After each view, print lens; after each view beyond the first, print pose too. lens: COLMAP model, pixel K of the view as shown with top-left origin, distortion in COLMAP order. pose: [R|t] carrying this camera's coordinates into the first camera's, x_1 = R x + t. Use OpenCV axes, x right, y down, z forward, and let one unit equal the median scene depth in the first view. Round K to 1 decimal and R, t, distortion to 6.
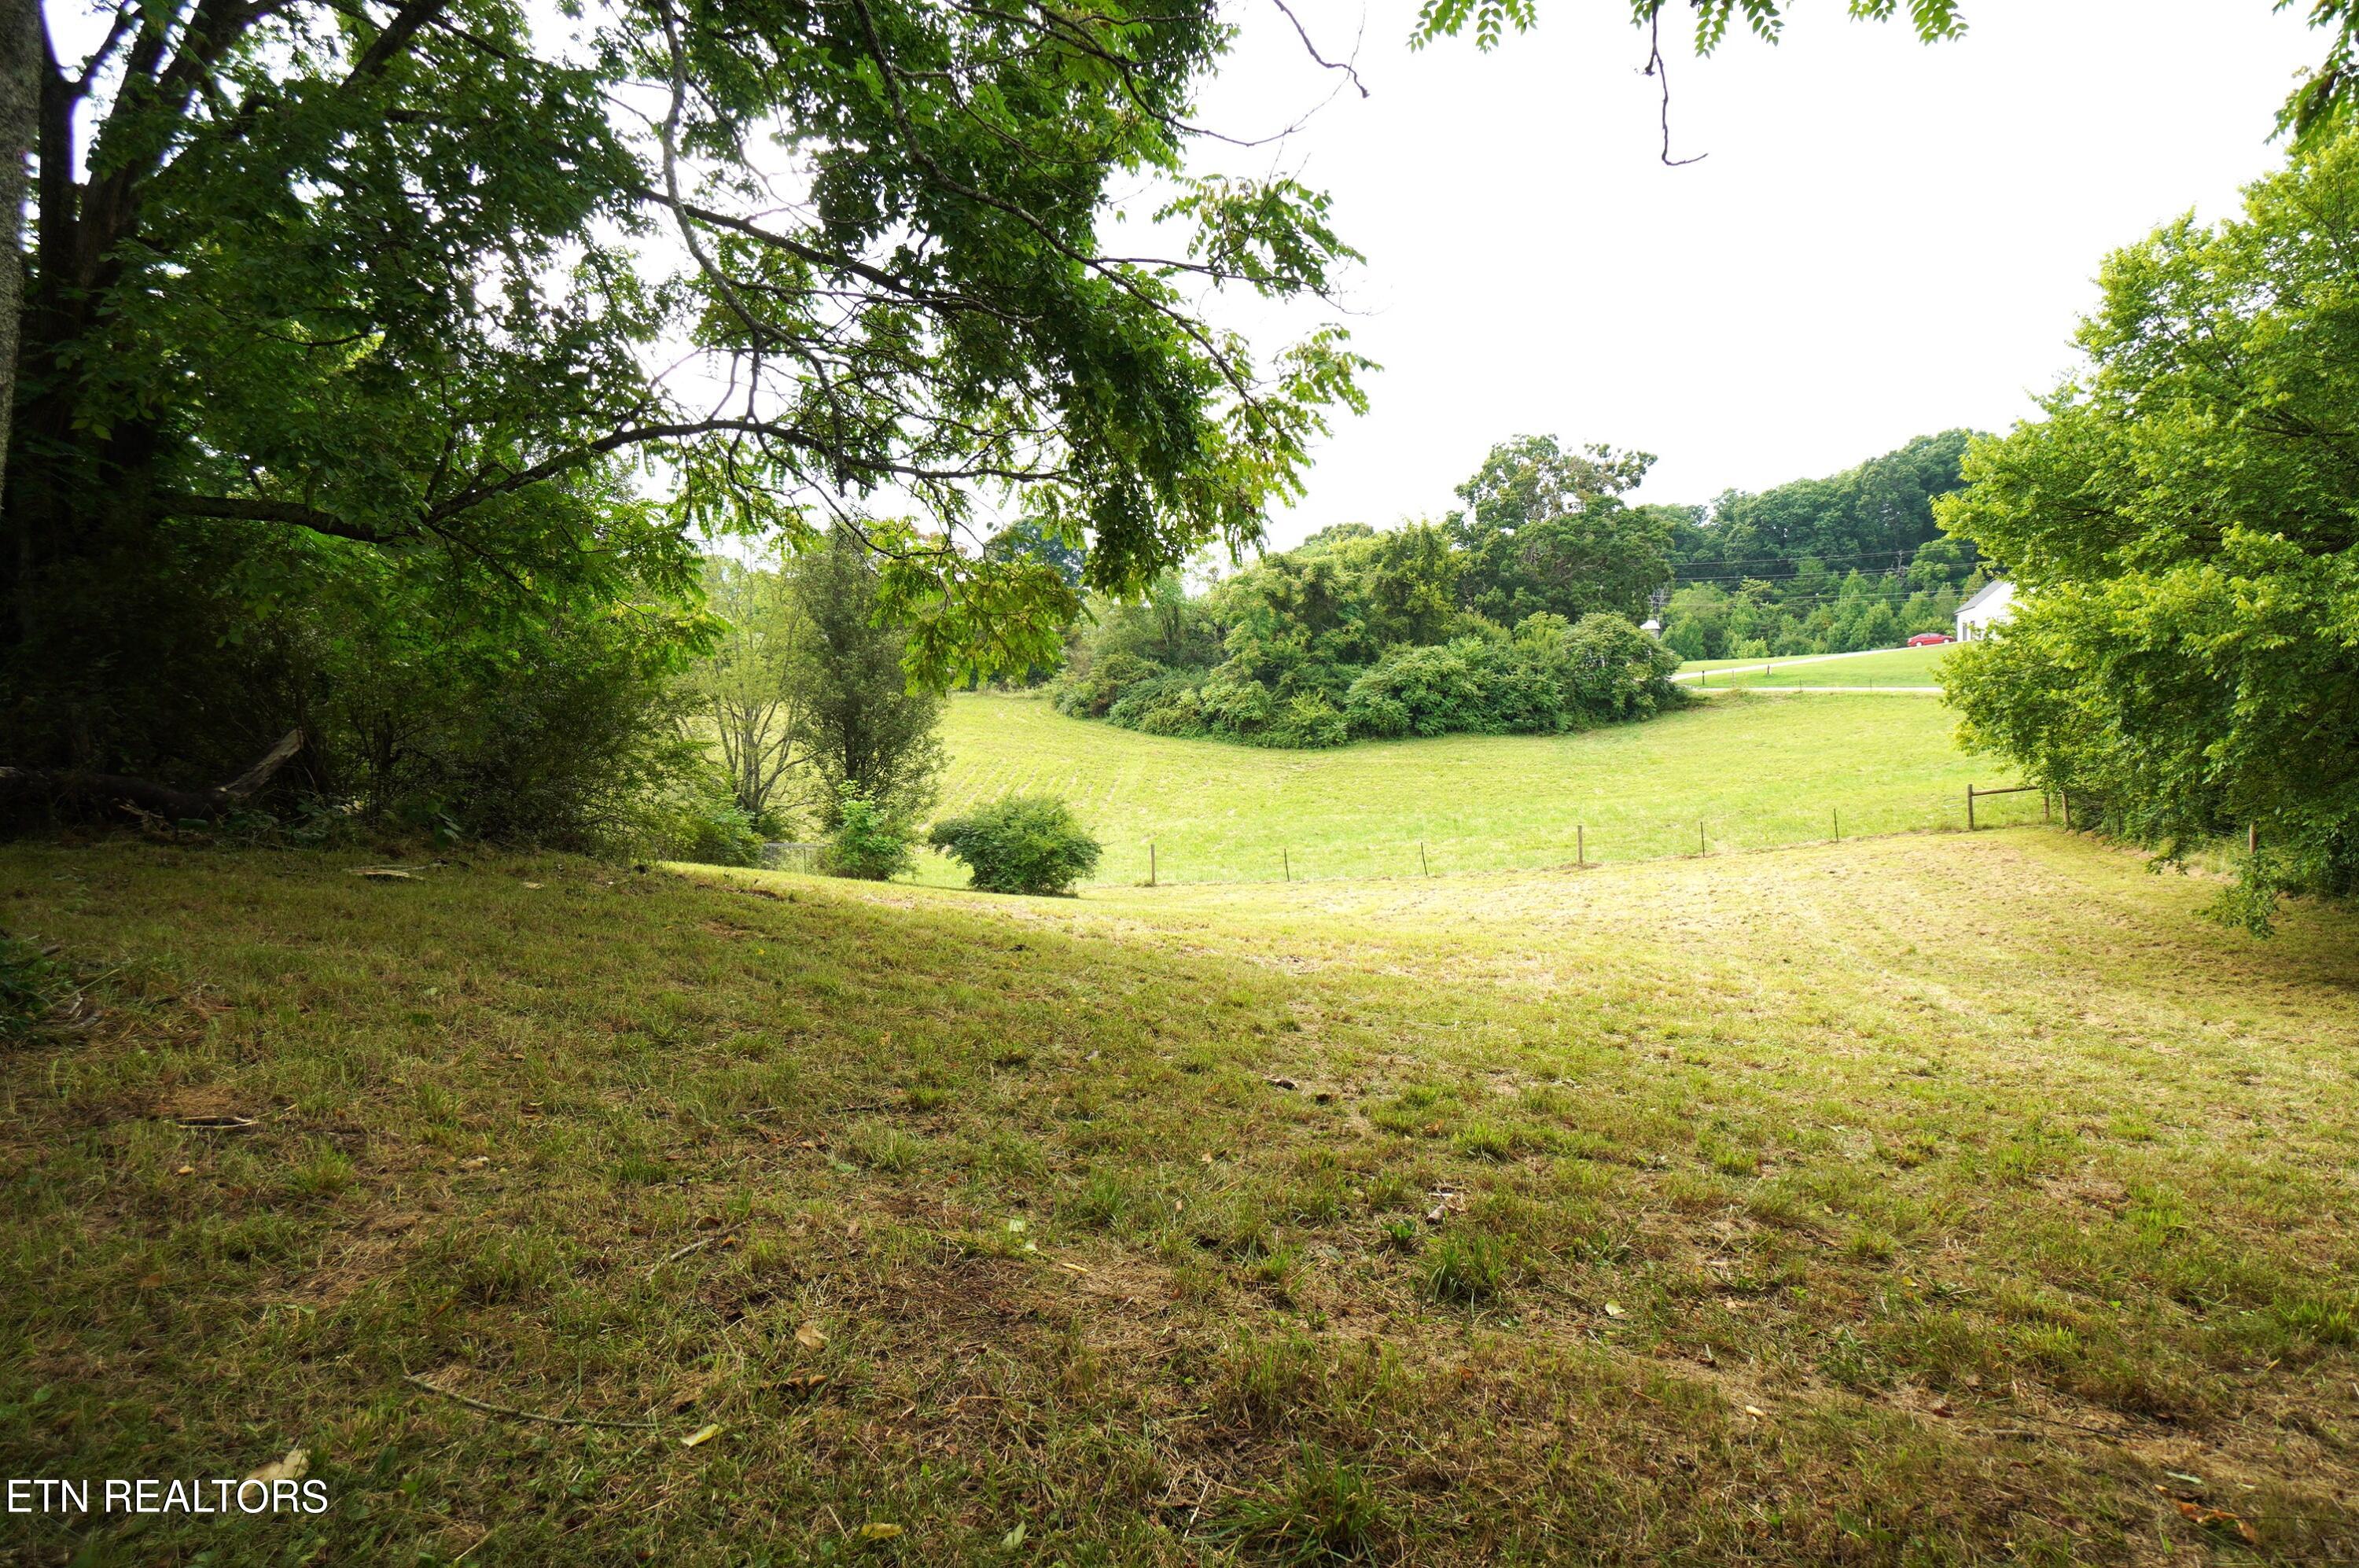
lens RADIAL K [[1421.3, 0, 1191.7], [0, 1421.3, 788.3], [0, 0, 1]] dist [0.027922, 0.000266]
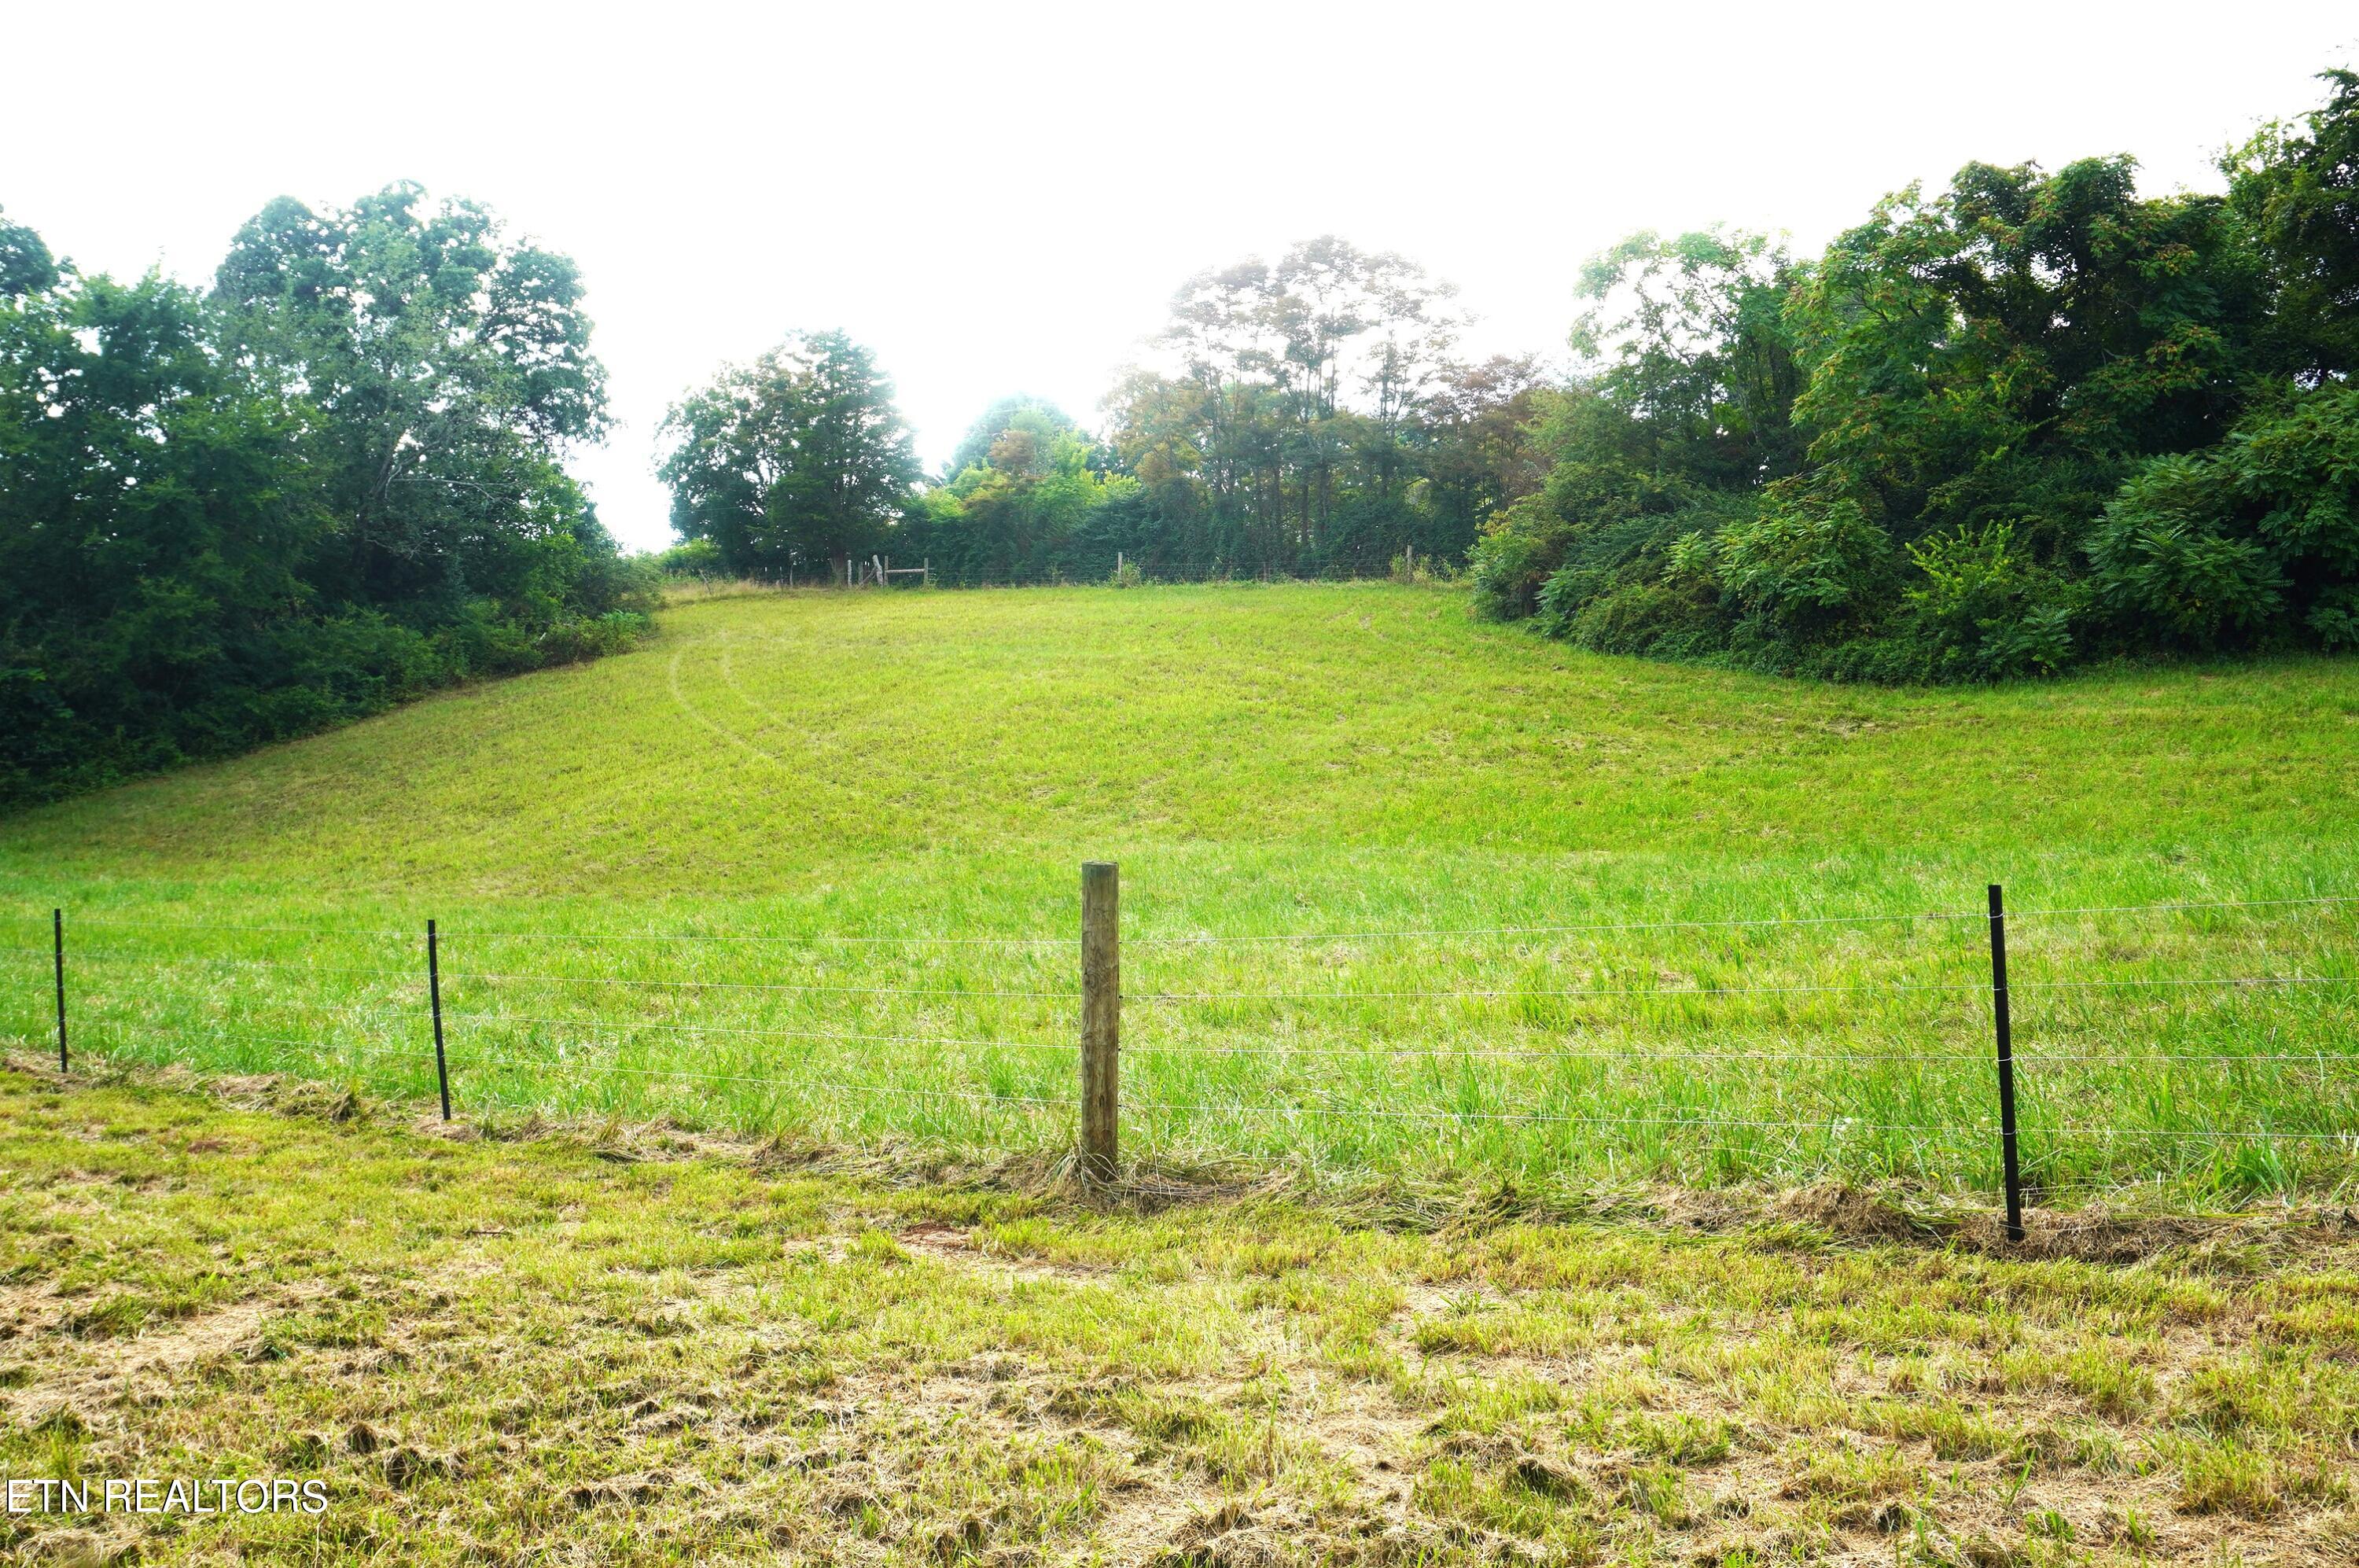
lens RADIAL K [[2349.6, 0, 1170.3], [0, 2349.6, 772.5], [0, 0, 1]] dist [0.040837, 0.000000]
pose [[0.880906, 0.030882, -0.472283, 0.172842], [-0.043720, 0.998912, -0.016230, 0.010349], [0.471268, 0.034946, 0.881297, 0.379170]]
